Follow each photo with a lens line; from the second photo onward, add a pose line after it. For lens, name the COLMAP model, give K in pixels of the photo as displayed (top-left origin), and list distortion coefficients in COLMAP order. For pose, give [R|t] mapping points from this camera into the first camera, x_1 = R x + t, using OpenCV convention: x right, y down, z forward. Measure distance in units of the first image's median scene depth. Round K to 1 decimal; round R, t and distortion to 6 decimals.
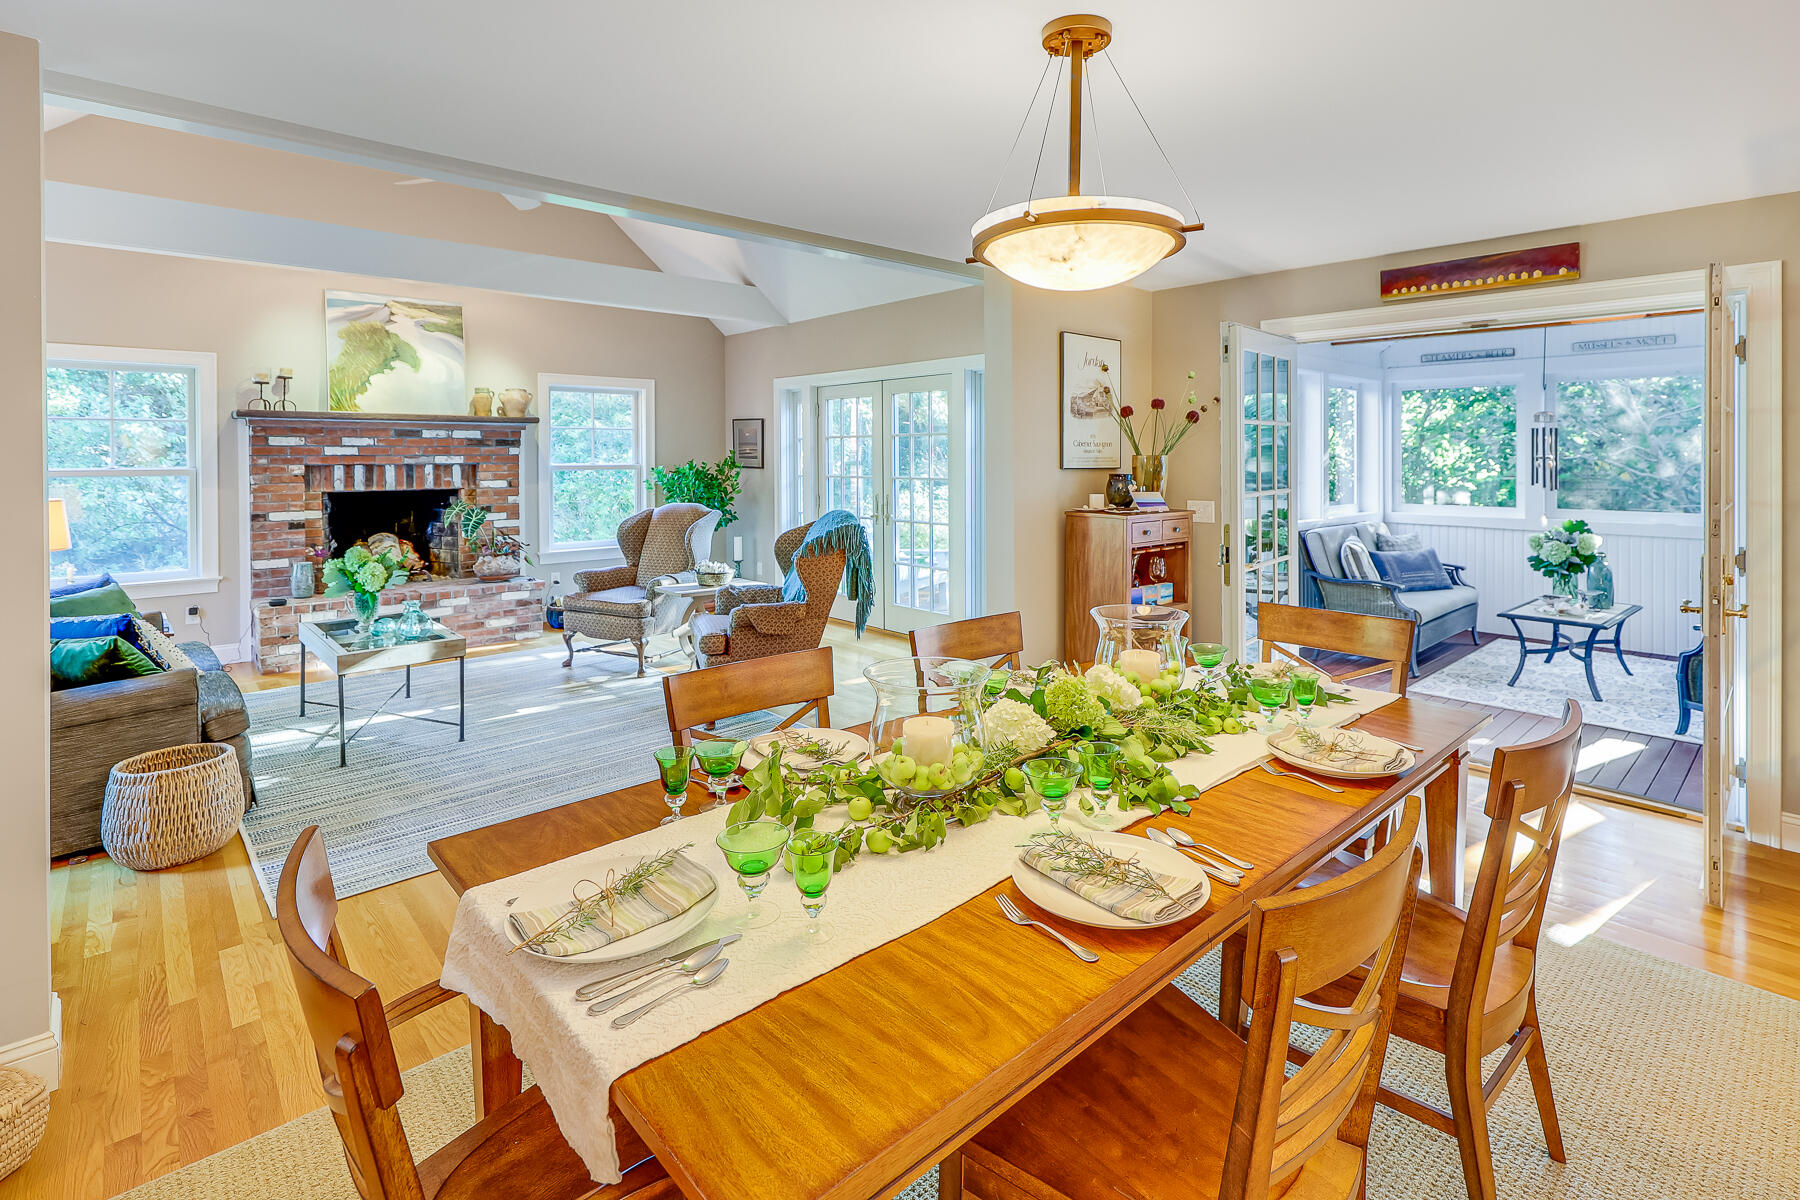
lens RADIAL K [[845.0, 0, 924.7], [0, 845.0, 463.8], [0, 0, 1]] dist [-0.002703, 0.002795]
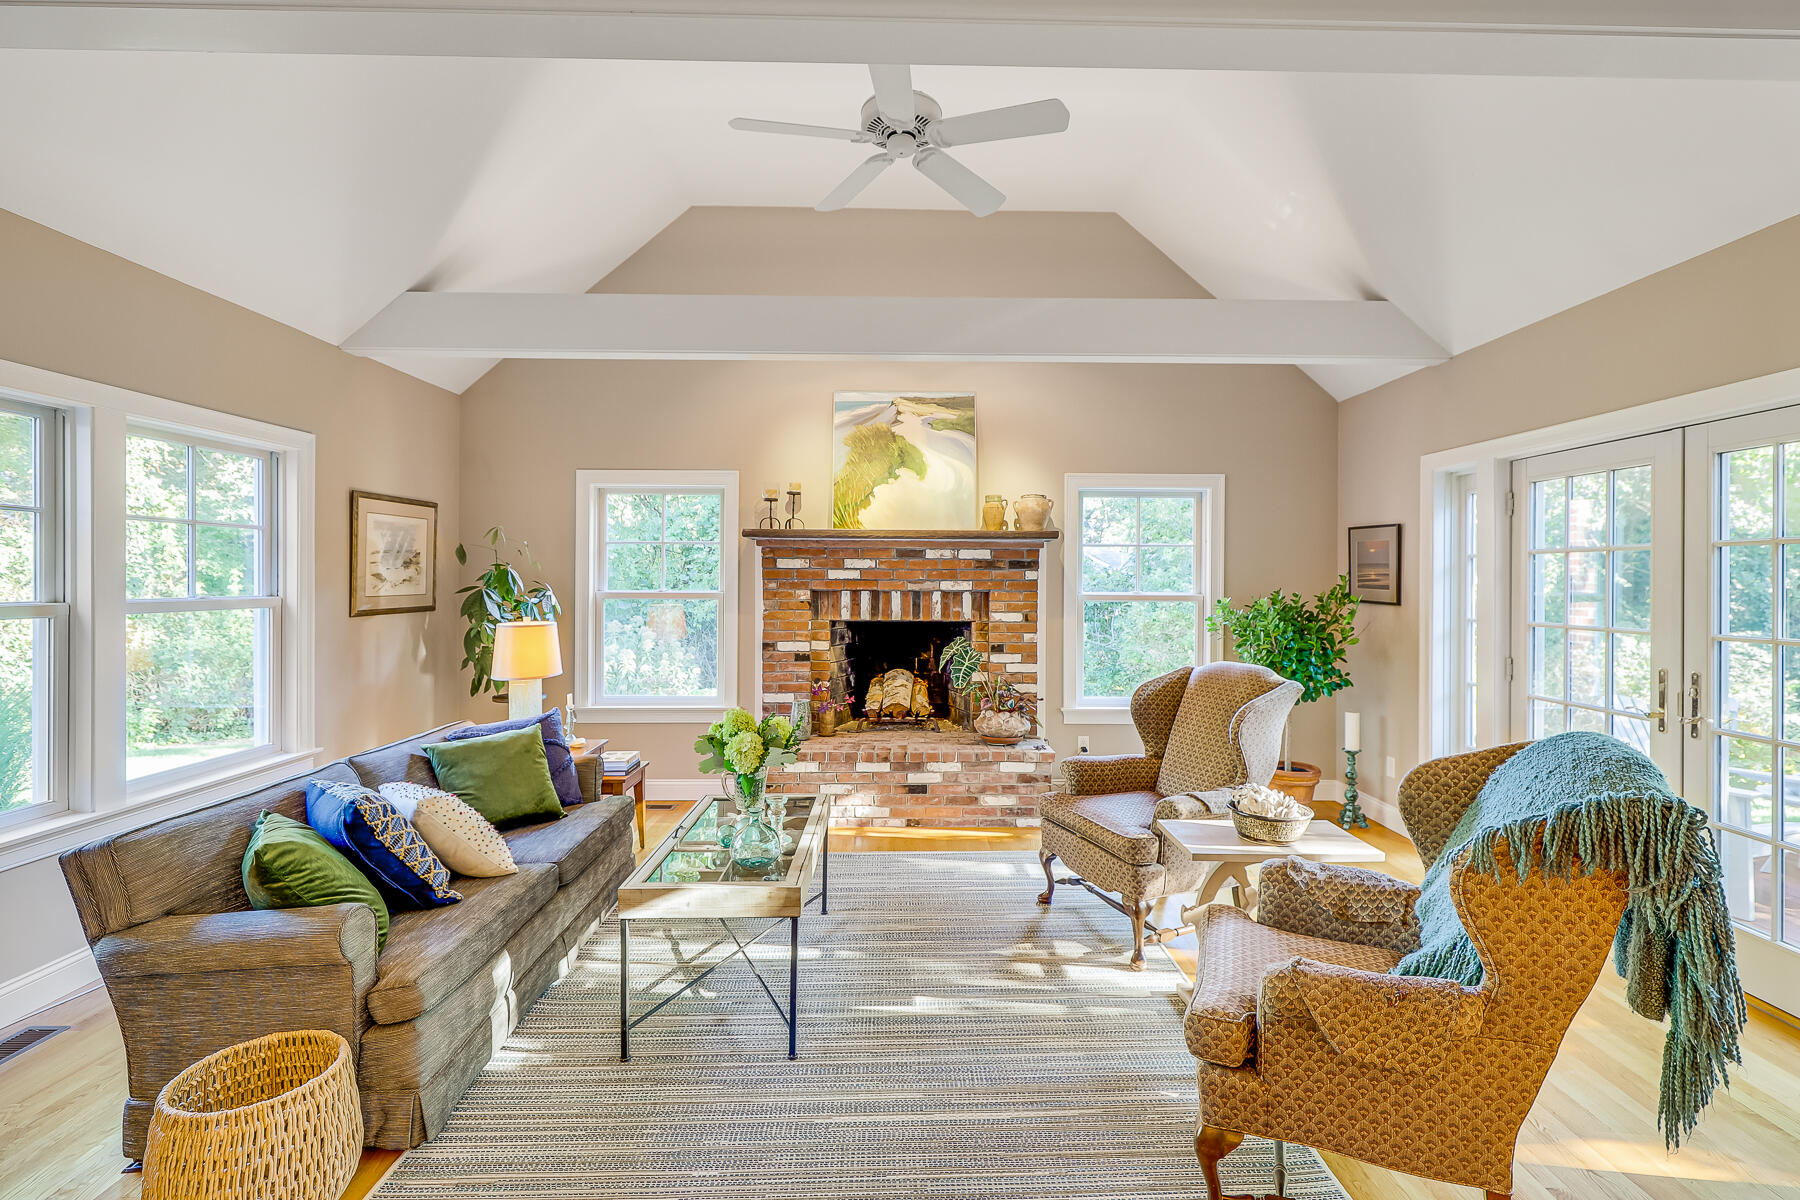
lens RADIAL K [[845.0, 0, 902.0], [0, 845.0, 583.6], [0, 0, 1]] dist [-0.002703, 0.002795]
pose [[0.738293, 0.010178, -0.674404, -0.056252], [-0.014183, 0.999899, -0.000437, -0.006001], [0.674331, 0.009887, 0.738363, 0.383201]]
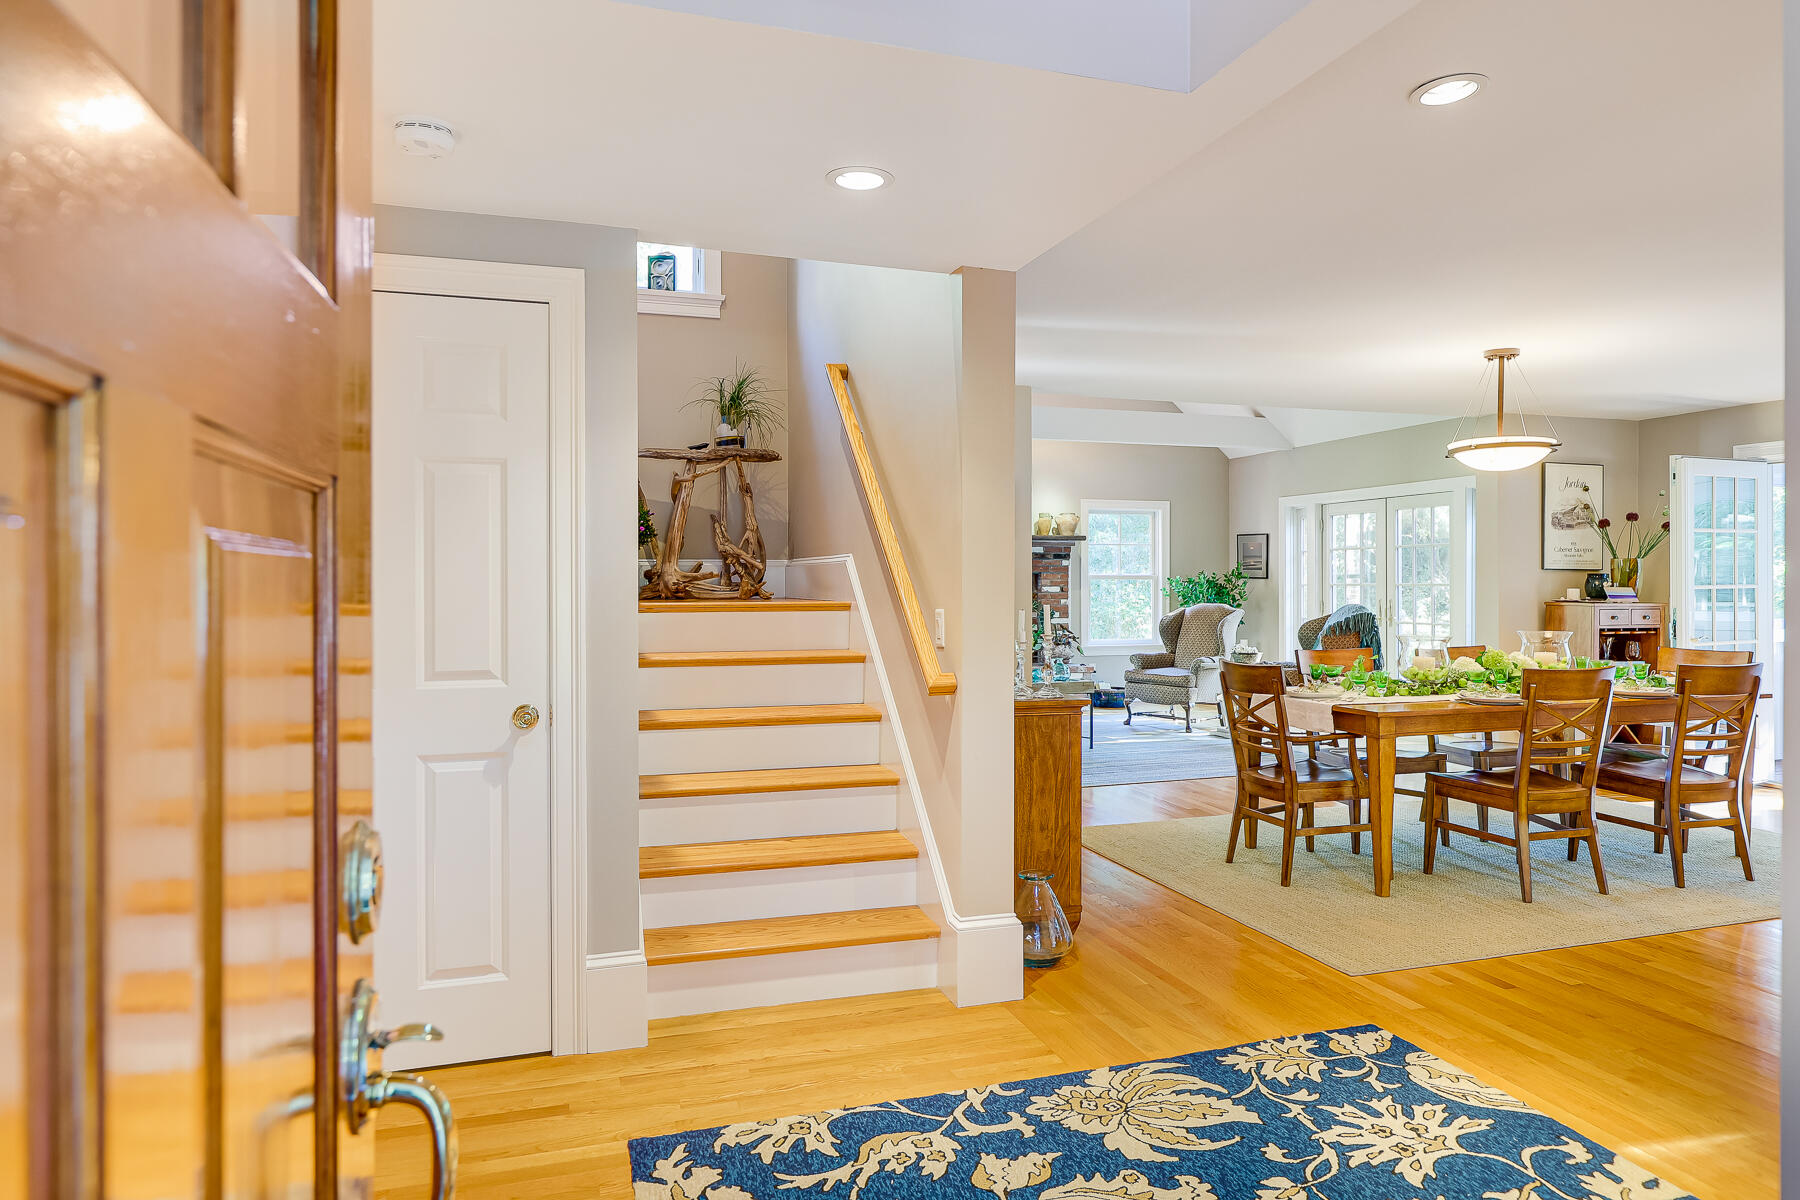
lens RADIAL K [[1050.4, 0, 947.2], [0, 1050.4, 581.2], [0, 0, 1]] dist [-0.001830, -0.000073]
pose [[0.907830, 0.003031, -0.419328, 0.005795], [-0.006671, 0.999952, -0.007216, 0.026586], [0.419286, 0.009348, 0.907806, -0.527285]]
